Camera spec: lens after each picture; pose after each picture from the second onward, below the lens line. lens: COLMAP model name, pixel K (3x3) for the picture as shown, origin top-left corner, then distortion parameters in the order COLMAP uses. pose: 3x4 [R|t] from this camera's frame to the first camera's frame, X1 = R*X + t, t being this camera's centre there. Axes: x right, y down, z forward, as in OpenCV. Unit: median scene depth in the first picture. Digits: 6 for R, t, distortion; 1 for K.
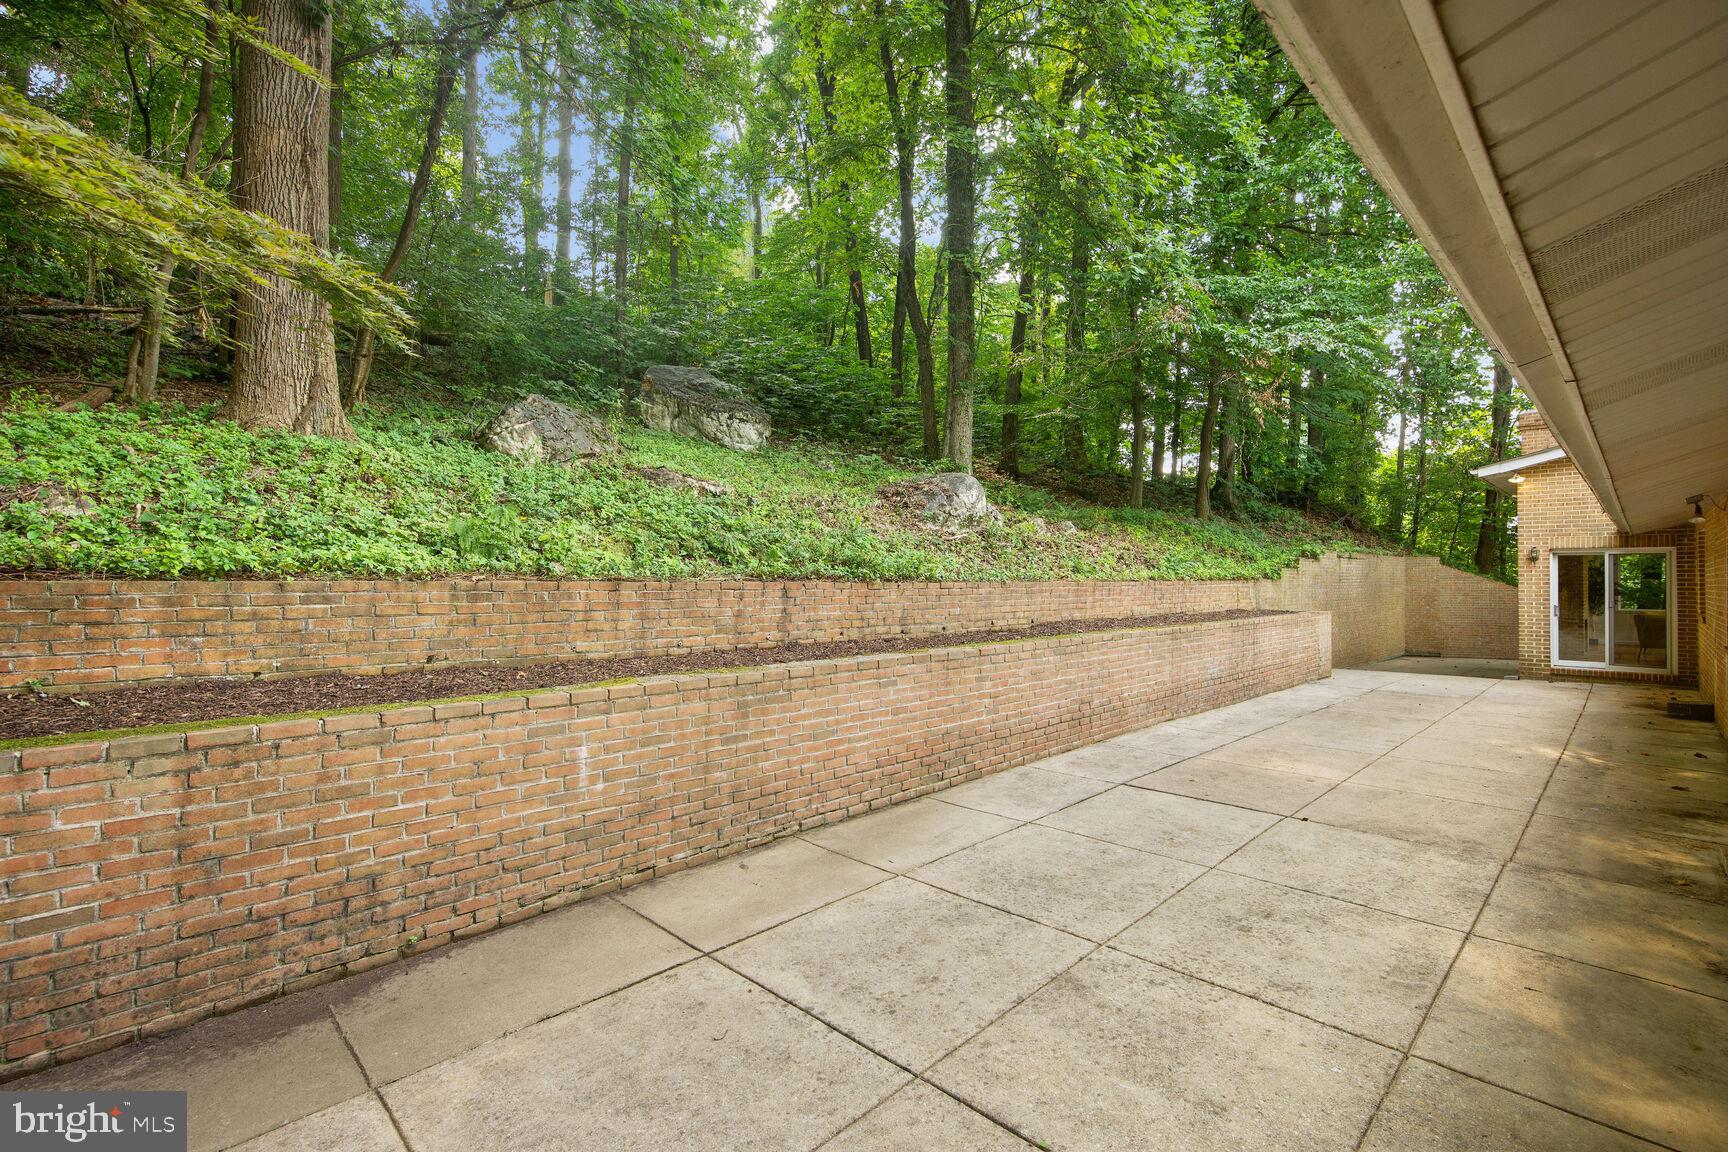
lens RADIAL K [[776.0, 0, 864.0], [0, 776.0, 576.0], [0, 0, 1]] dist [0.000846, 0.000027]
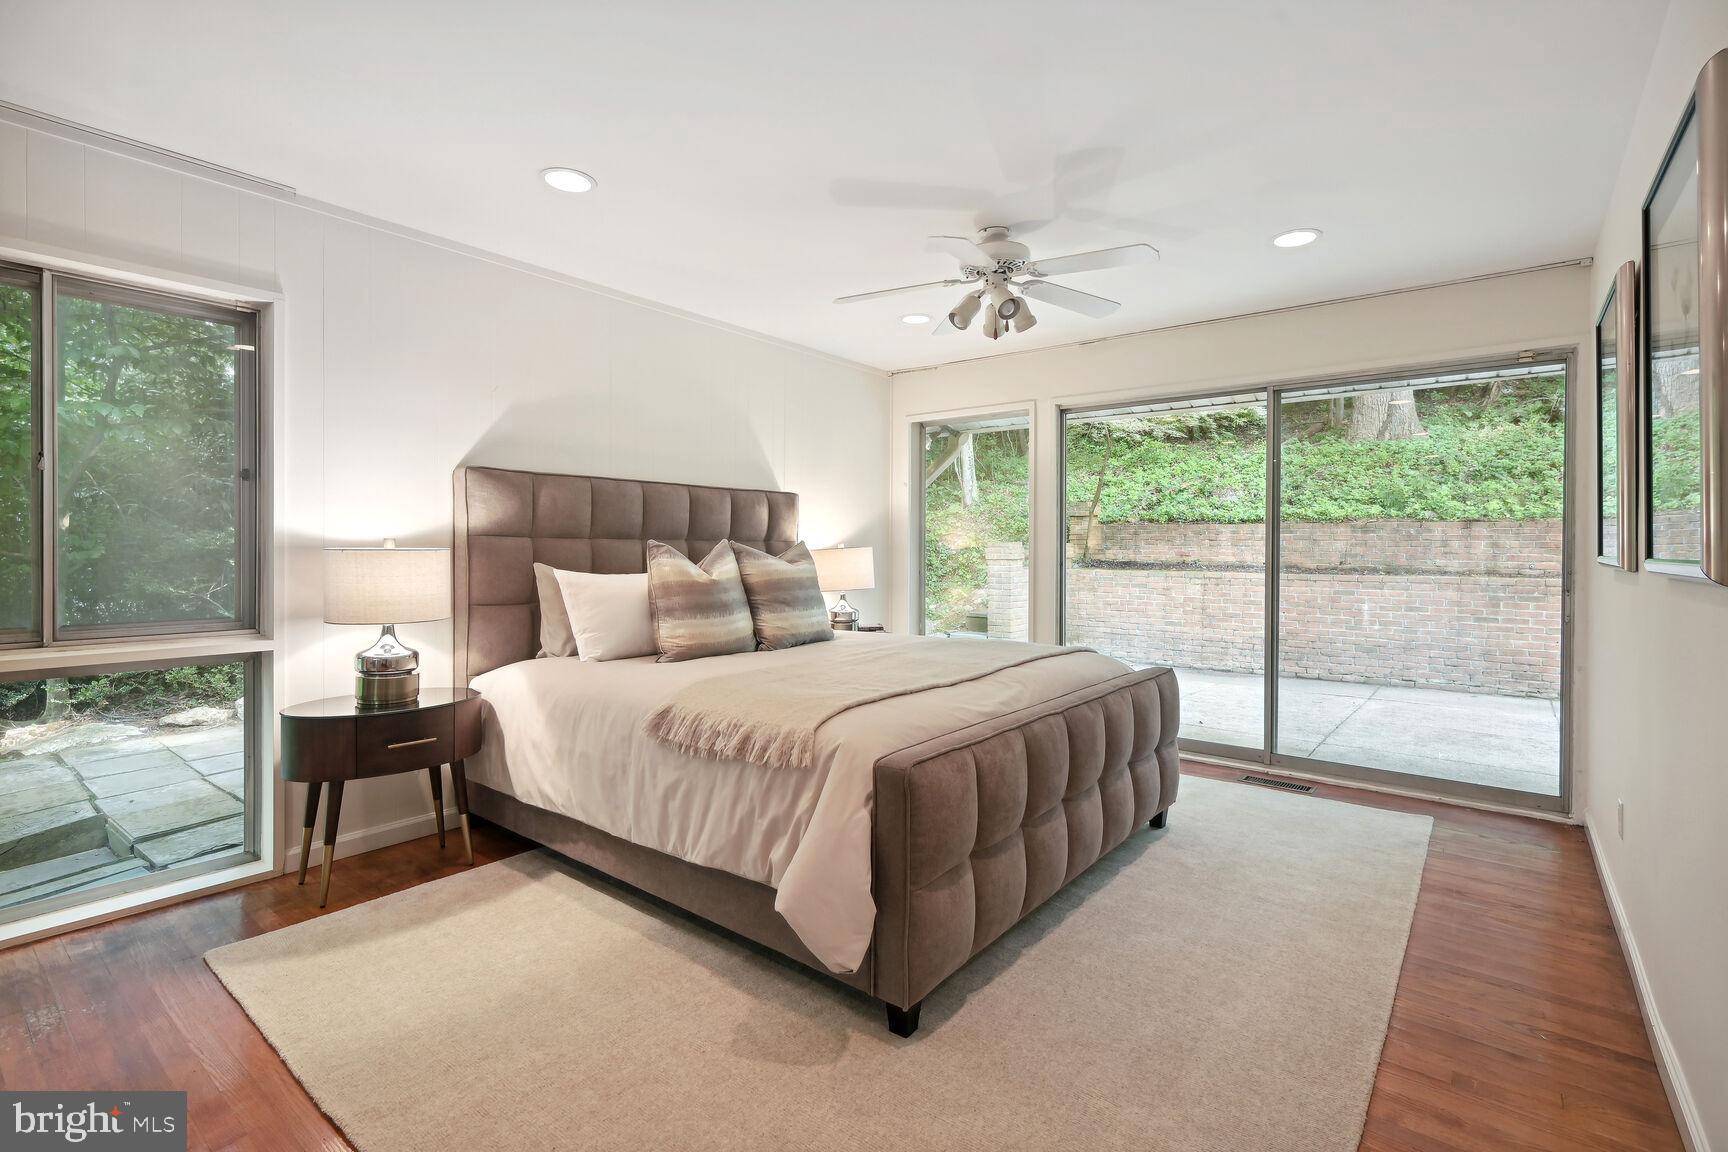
lens RADIAL K [[768.3, 0, 866.7], [0, 768.3, 552.7], [0, 0, 1]] dist [-0.001866, 0.000080]
pose [[0.108769, 0.008441, -0.994031, 1.330780], [-0.001634, 0.999964, 0.008313, 0.073275], [0.994066, 0.000720, 0.108779, -0.425259]]
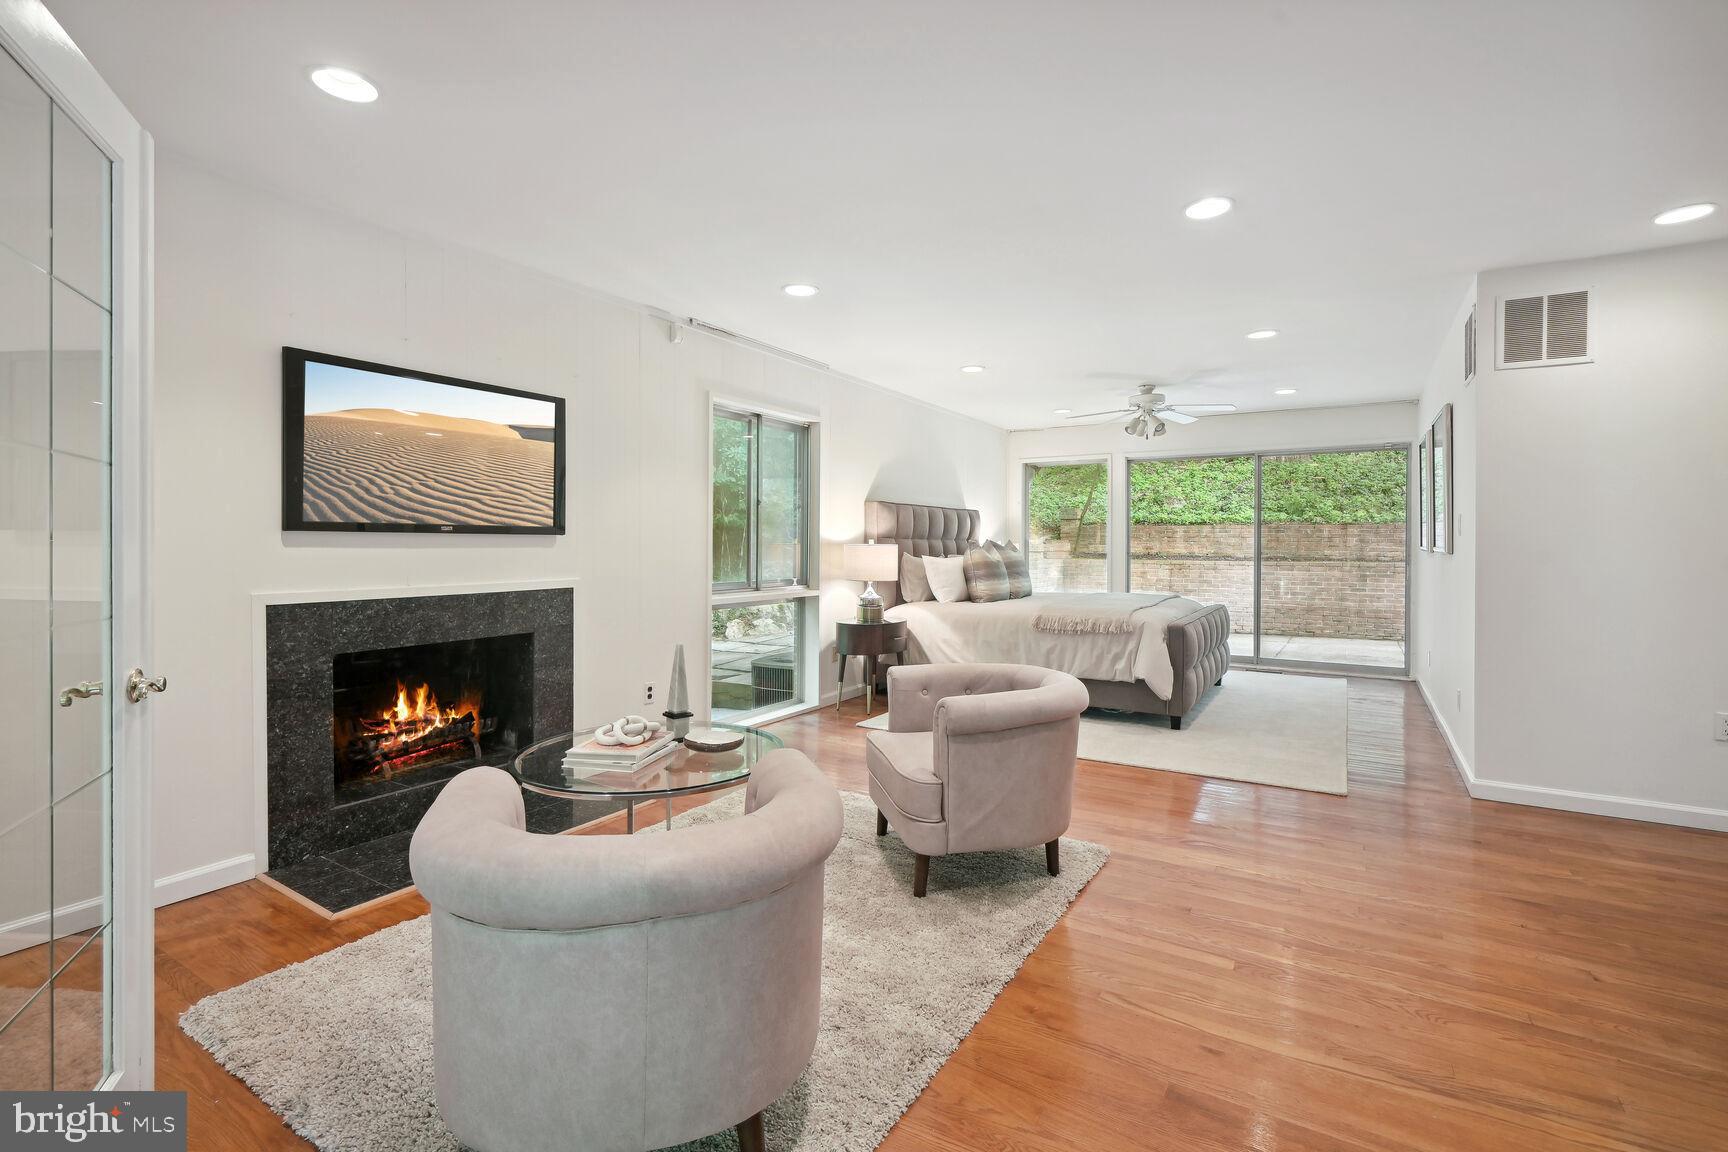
lens RADIAL K [[759.9, 0, 855.5], [0, 759.9, 543.4], [0, 0, 1]] dist [-0.001021, 0.000383]
pose [[0.219850, 0.002746, -0.975530, 1.909666], [-0.000248, 0.999996, 0.002759, 0.070147], [0.975534, -0.000365, 0.219849, -1.086188]]
